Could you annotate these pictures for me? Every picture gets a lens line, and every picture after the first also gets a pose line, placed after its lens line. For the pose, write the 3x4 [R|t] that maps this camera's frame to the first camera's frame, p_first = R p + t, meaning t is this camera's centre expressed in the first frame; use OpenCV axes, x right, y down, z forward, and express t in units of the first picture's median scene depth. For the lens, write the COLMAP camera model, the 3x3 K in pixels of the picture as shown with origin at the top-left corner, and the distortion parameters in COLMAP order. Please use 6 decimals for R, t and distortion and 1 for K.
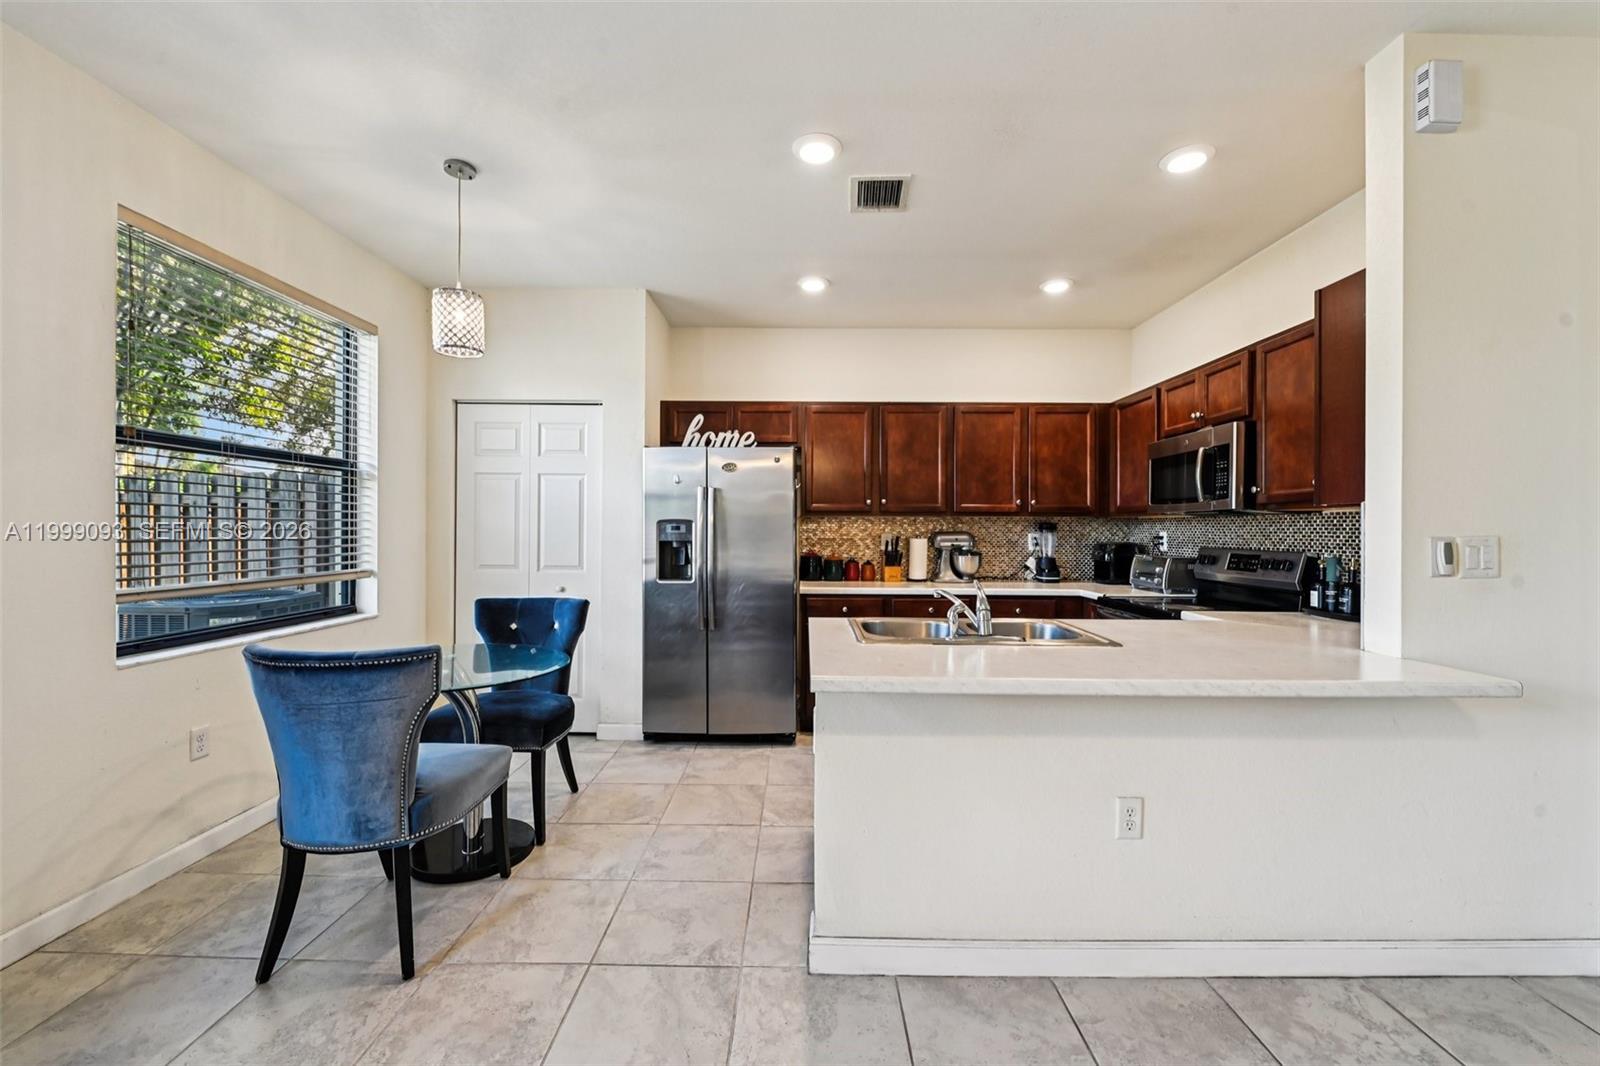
lens RADIAL K [[639.9, 0, 799.0], [0, 639.9, 531.6], [0, 0, 1]] dist [-0.007763, -0.000628]
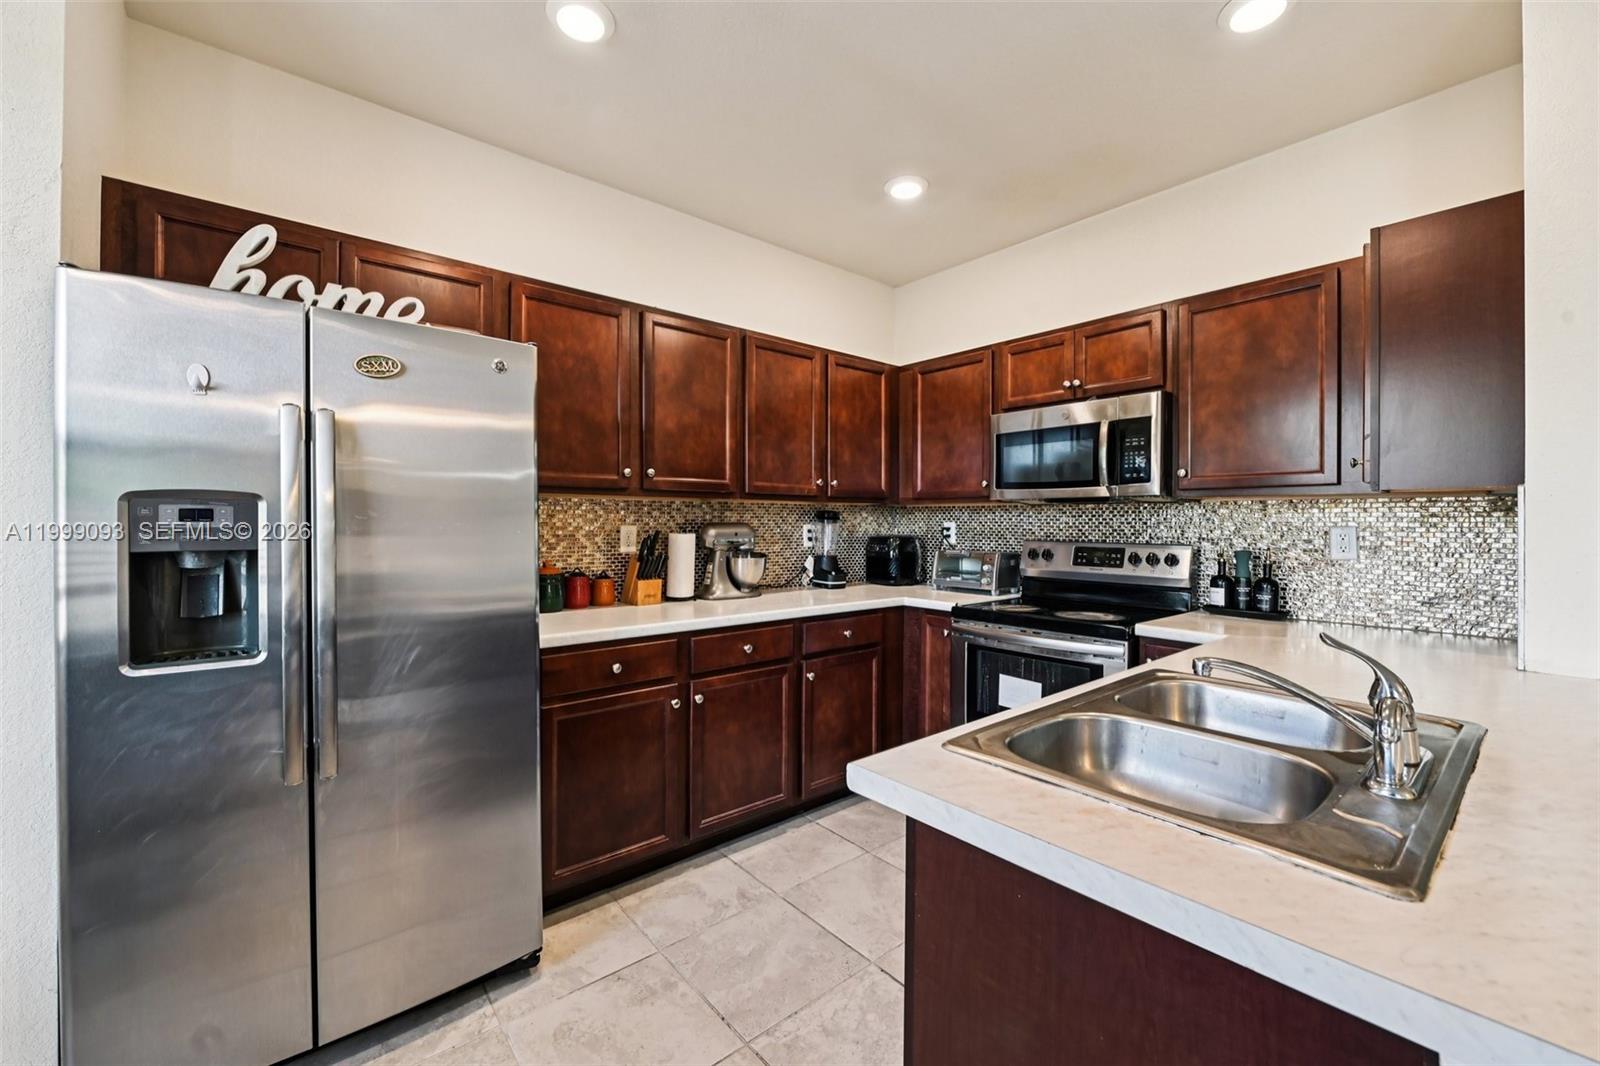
lens RADIAL K [[639.9, 0, 800.8], [0, 639.9, 522.3], [0, 0, 1]] dist [-0.007763, -0.000628]
pose [[0.760100, -0.002055, 0.649803, -0.168036], [0.001395, 0.999998, 0.001531, -0.001488], [-0.649805, -0.000258, 0.760101, 0.518505]]
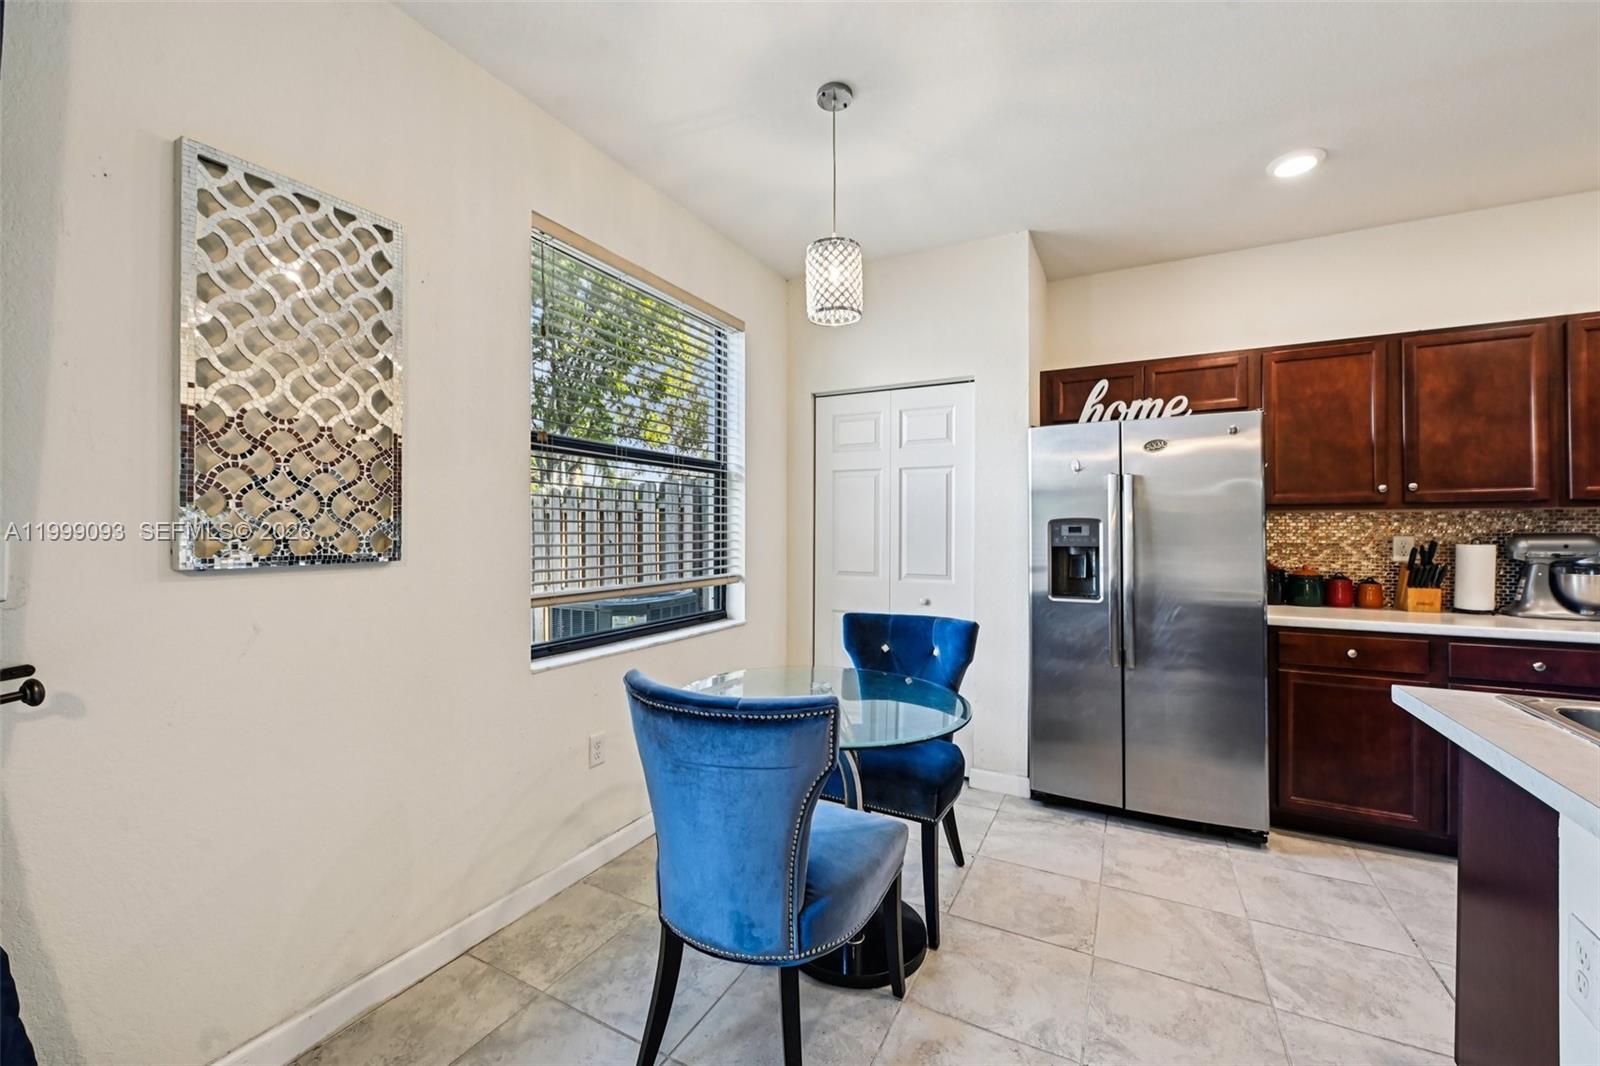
lens RADIAL K [[639.9, 0, 794.2], [0, 639.9, 526.7], [0, 0, 1]] dist [-0.007763, -0.000628]
pose [[0.882551, -0.007658, -0.470155, -0.130878], [0.002530, 0.999930, -0.011537, -0.001343], [0.470210, 0.008992, 0.882509, 0.169408]]
